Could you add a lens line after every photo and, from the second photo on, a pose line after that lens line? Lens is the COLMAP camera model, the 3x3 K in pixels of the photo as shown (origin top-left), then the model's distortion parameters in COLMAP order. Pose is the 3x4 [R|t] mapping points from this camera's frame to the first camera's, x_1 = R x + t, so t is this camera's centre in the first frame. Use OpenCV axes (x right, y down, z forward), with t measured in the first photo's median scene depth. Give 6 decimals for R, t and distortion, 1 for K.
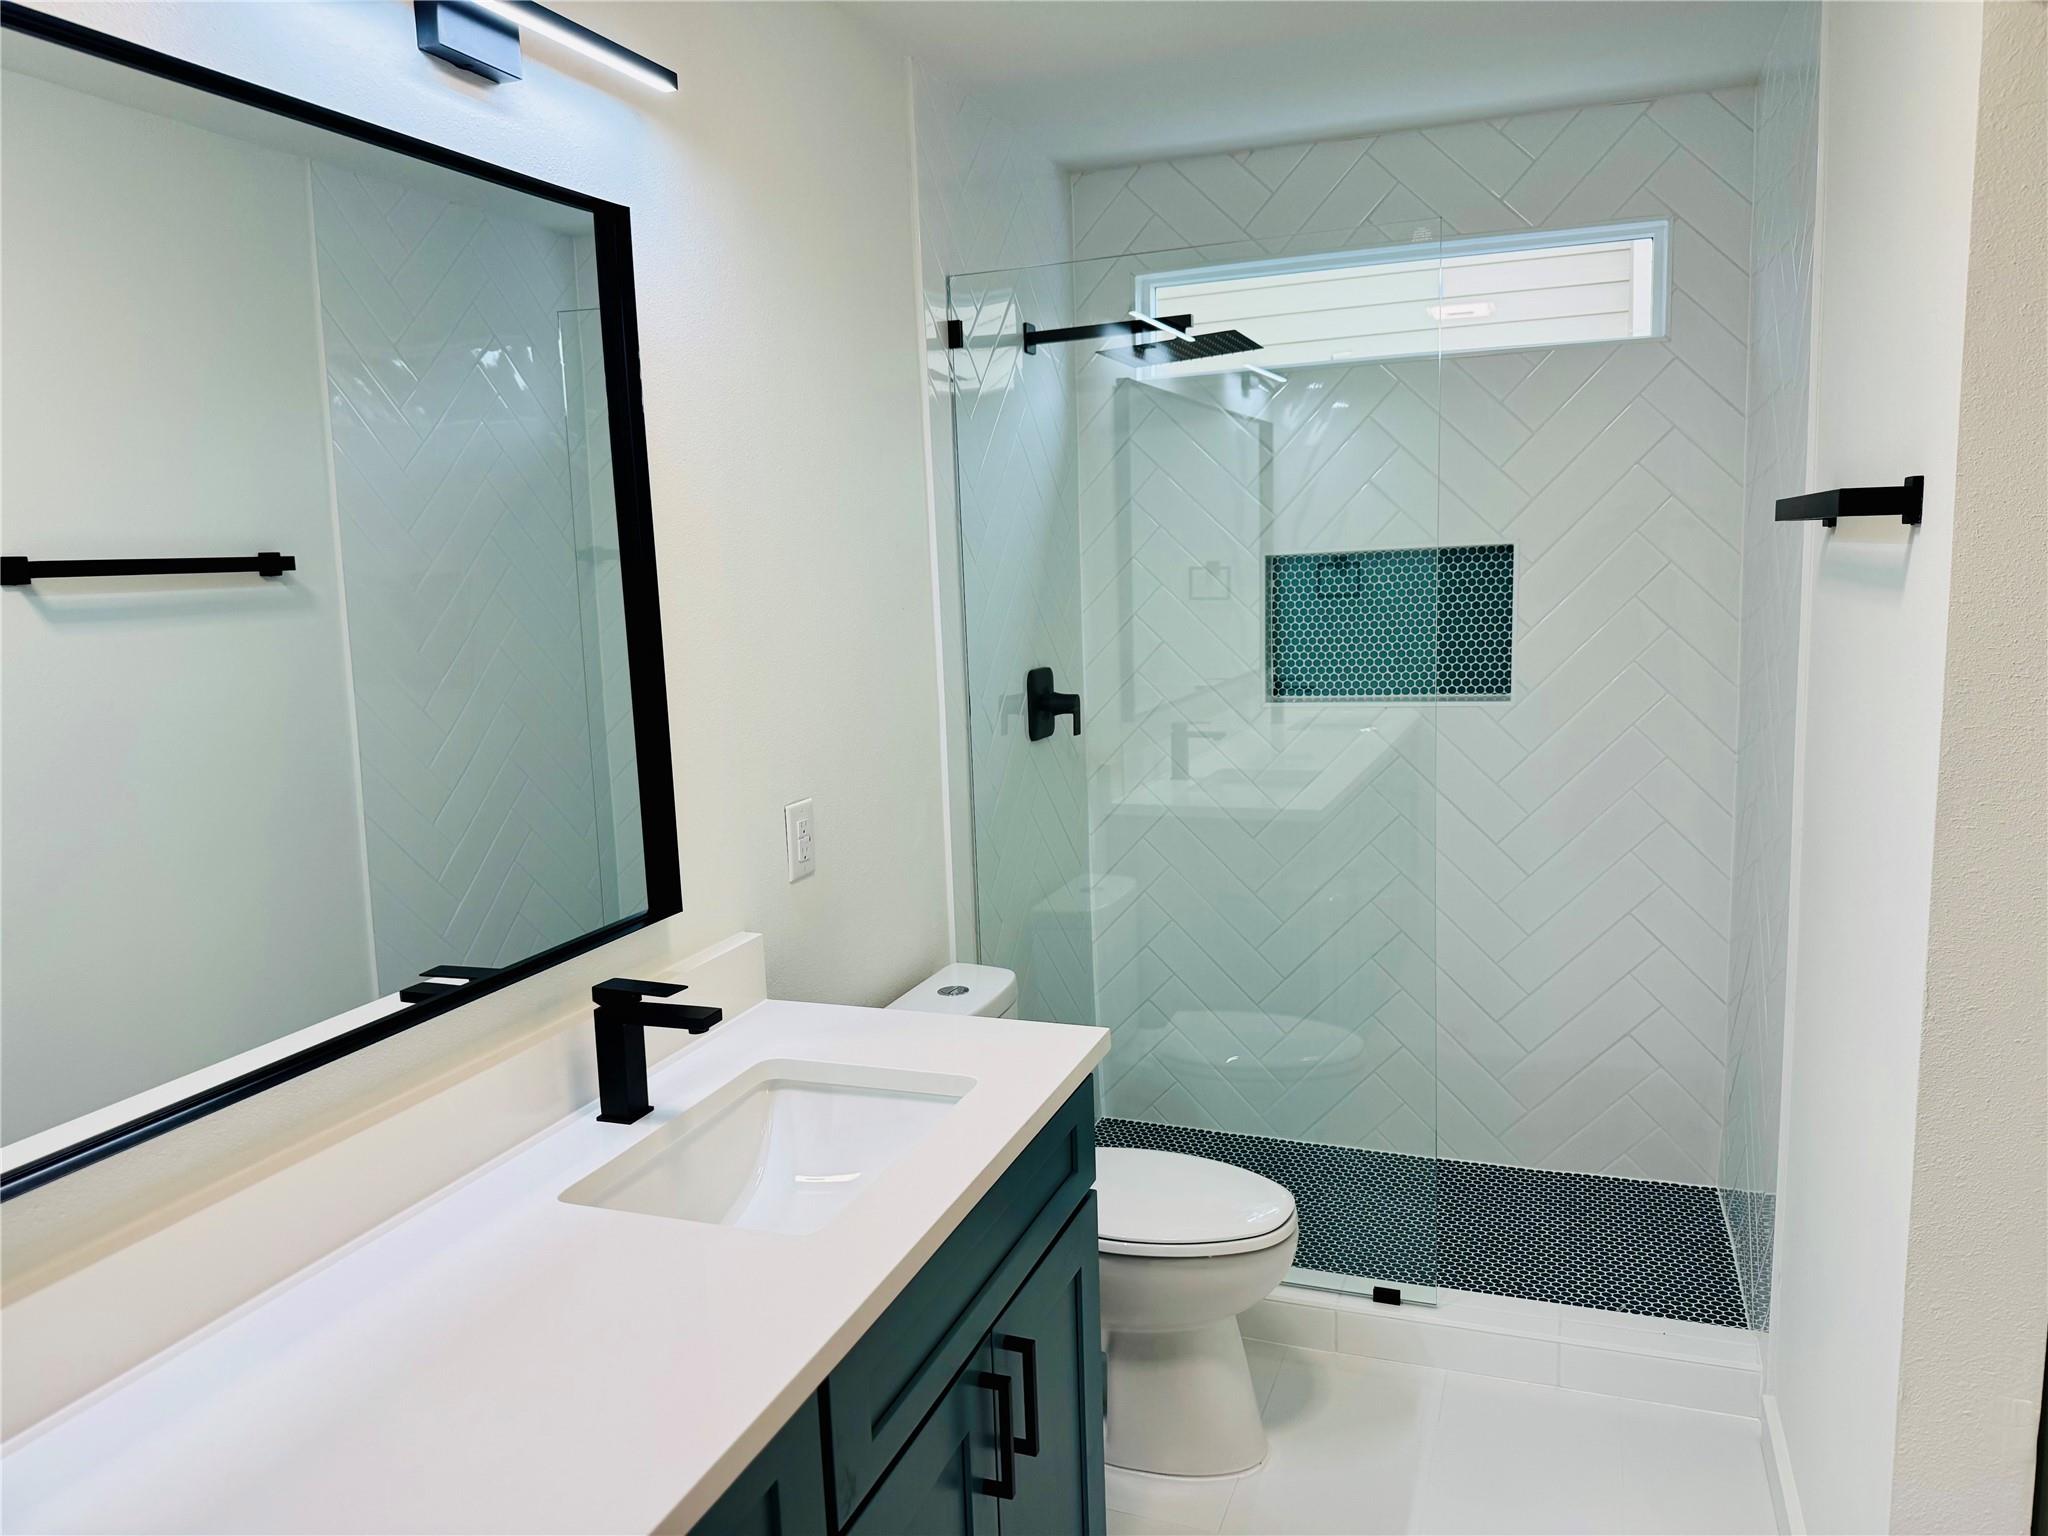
lens RADIAL K [[1431.7, 0, 1024.0], [0, 1431.7, 768.0], [0, 0, 1]] dist [-0.000120, -0.021200]
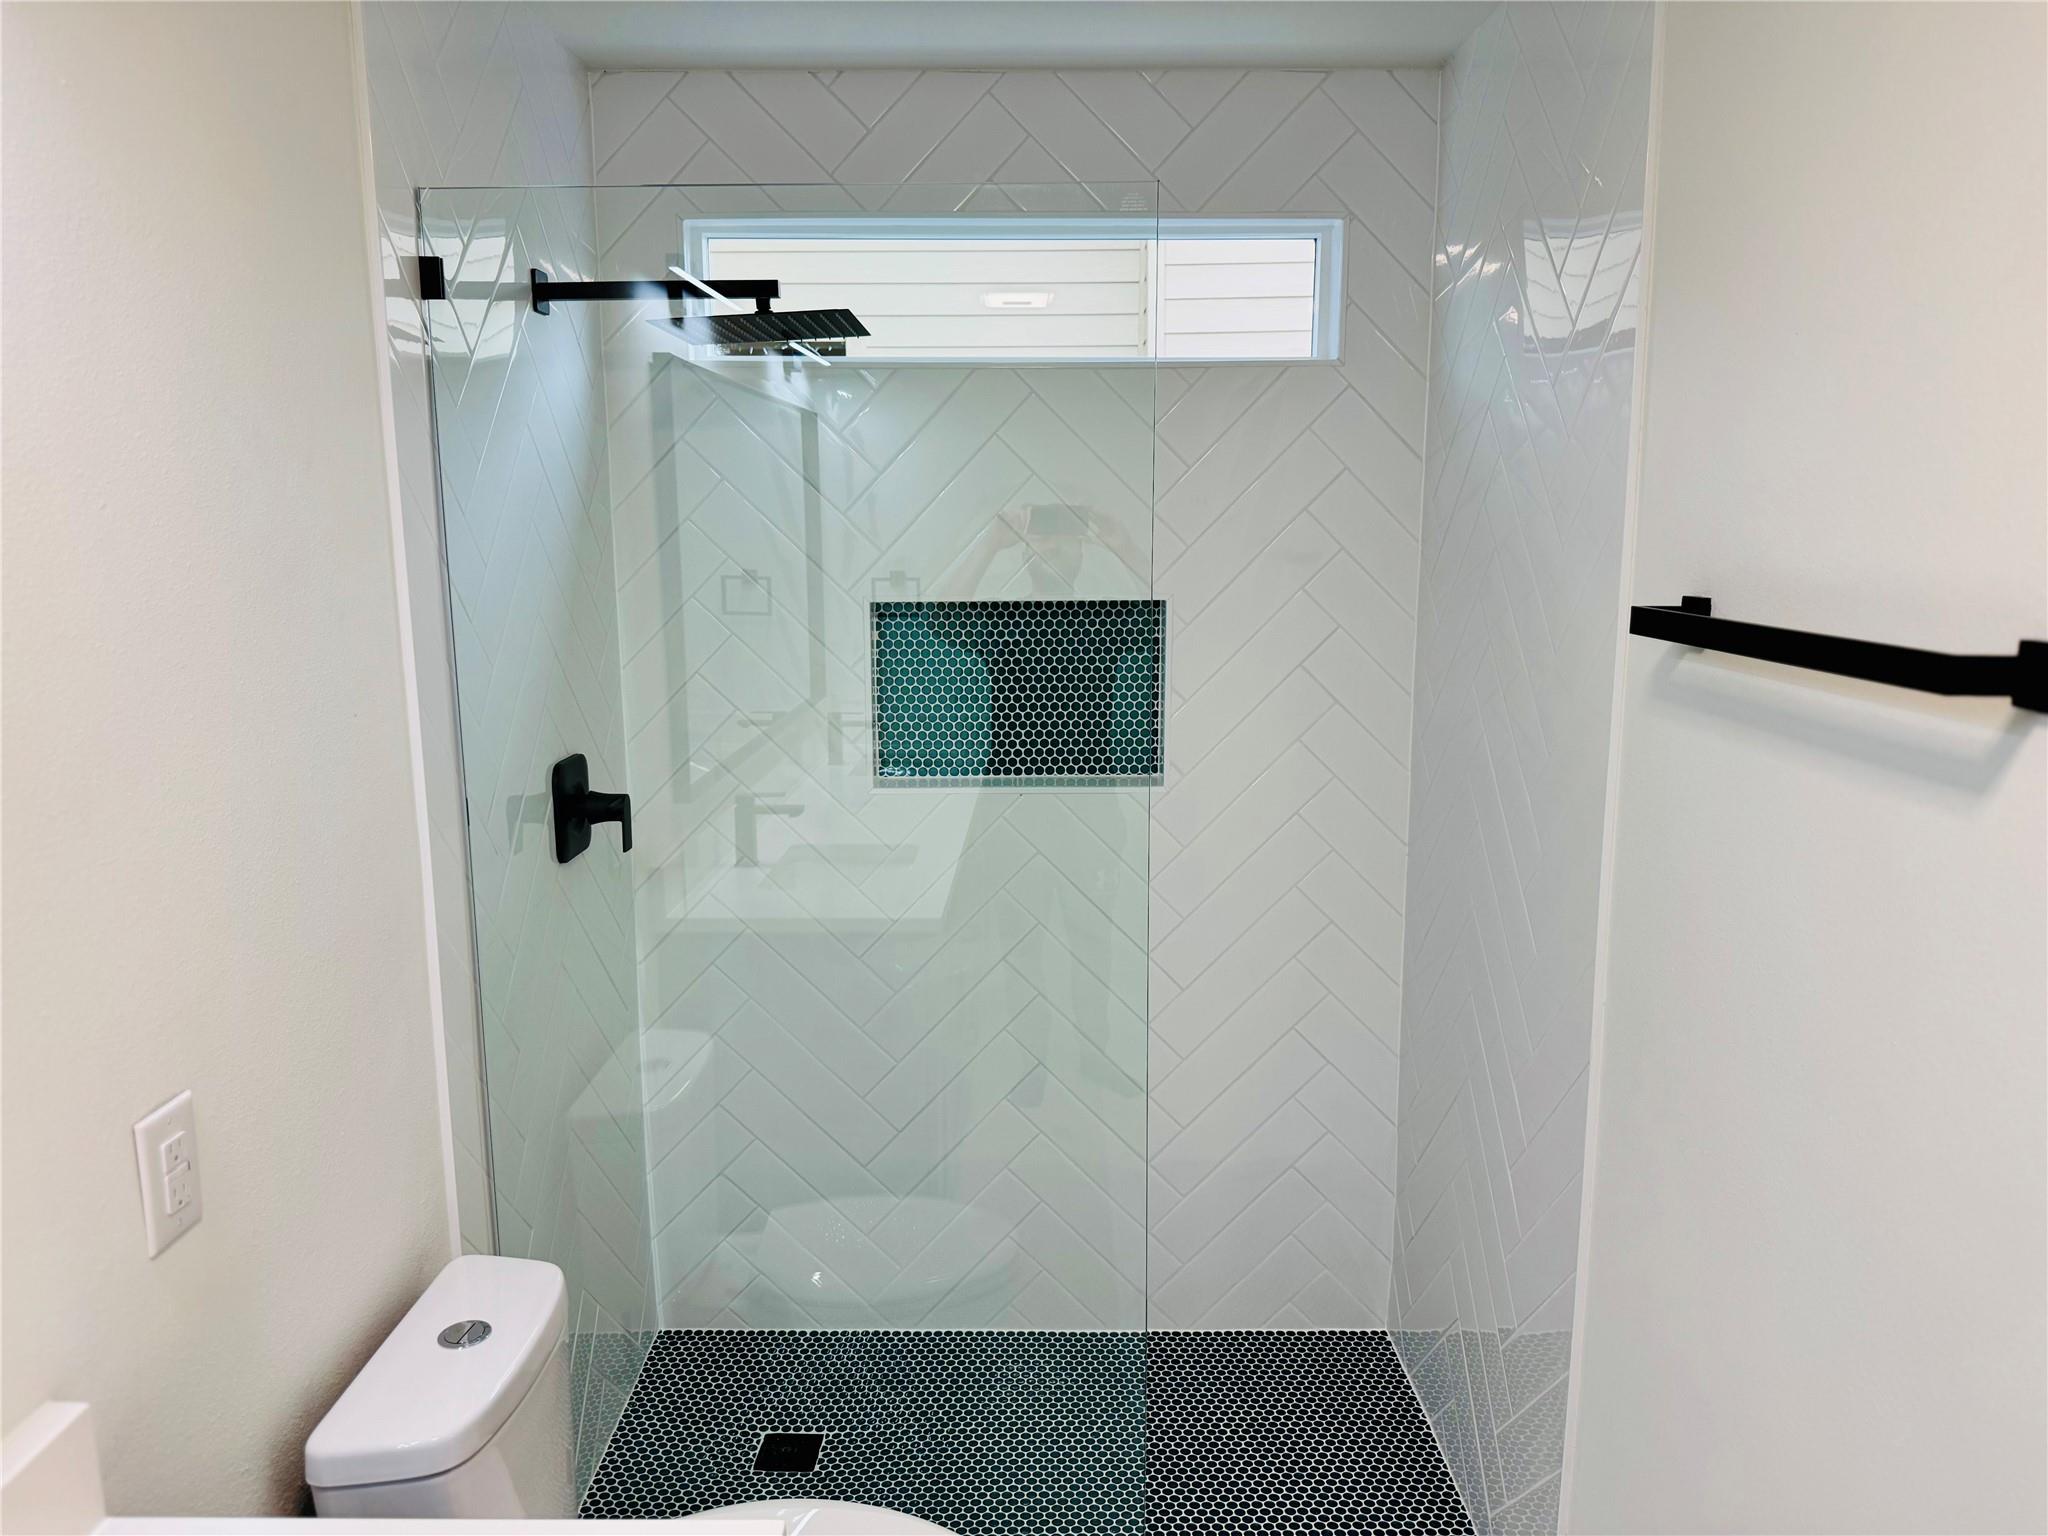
lens RADIAL K [[1438.4, 0, 1032.5], [0, 1438.4, 765.7], [0, 0, 1]] dist [0.074672, -0.126112]
pose [[0.937820, -0.022186, 0.346414, -0.022108], [0.017058, 0.999695, 0.017843, -0.072598], [-0.346704, -0.010824, 0.937912, 0.232845]]
